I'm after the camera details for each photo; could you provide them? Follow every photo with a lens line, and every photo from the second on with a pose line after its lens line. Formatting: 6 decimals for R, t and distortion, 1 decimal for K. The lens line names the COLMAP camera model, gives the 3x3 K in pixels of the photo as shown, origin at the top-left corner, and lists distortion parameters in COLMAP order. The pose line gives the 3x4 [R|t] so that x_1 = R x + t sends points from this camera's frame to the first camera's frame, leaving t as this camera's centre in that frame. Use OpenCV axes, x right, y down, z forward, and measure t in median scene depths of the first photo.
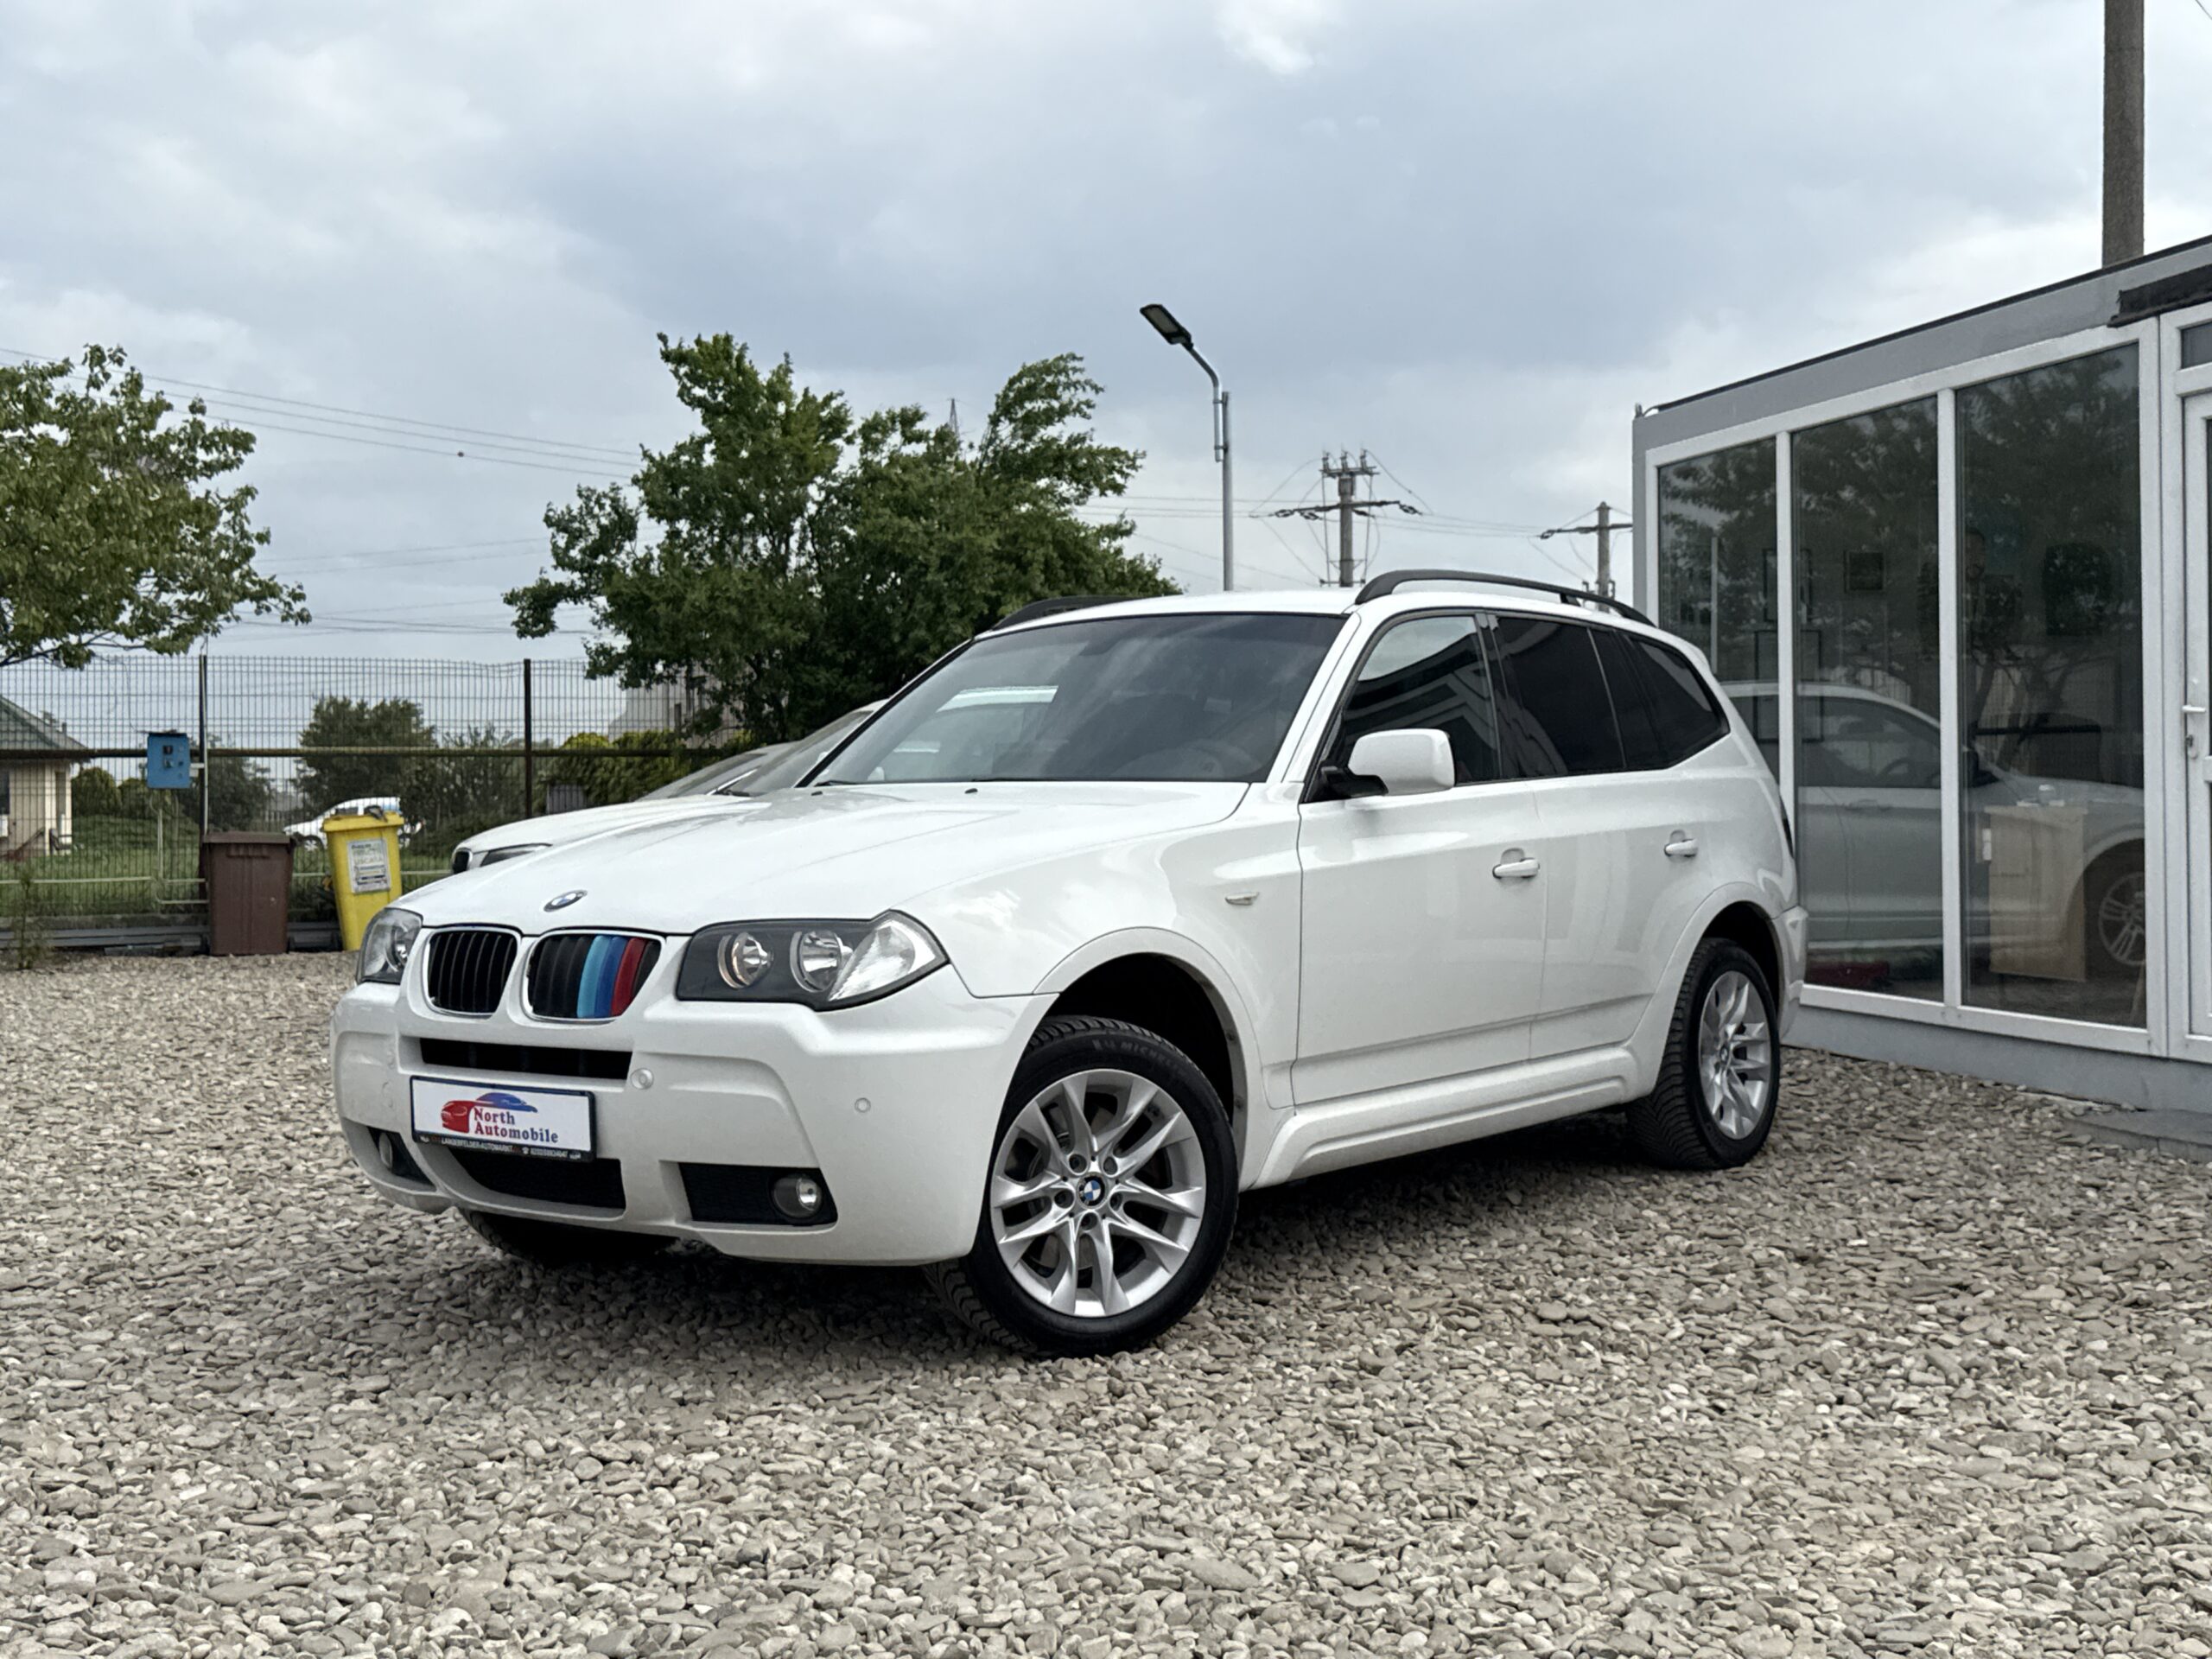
lens RADIAL K [[2462.3, 0, 1114.0], [0, 2462.3, 814.5], [0, 0, 1]] dist [0.092104, 0.000000]
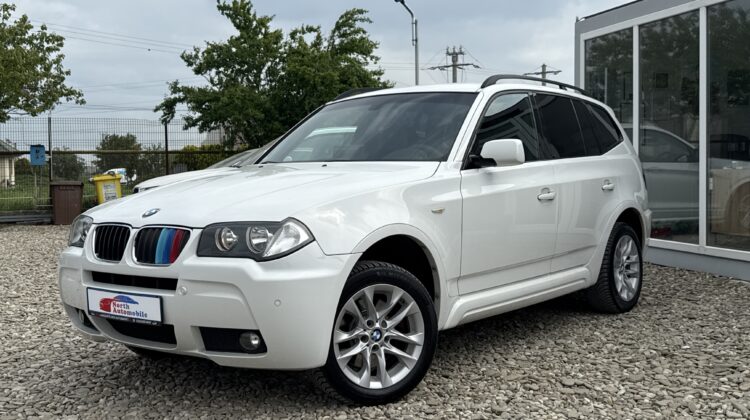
lens RADIAL K [[837.9, 0, 374.4], [0, 837.9, 212.4], [0, 0, 1]] dist [0.077980, 0.000000]
pose [[0.999990, -0.004358, 0.000302, -0.008549], [0.004339, 0.998890, 0.046912, -0.001766], [-0.000506, -0.046911, 0.998899, 0.164966]]
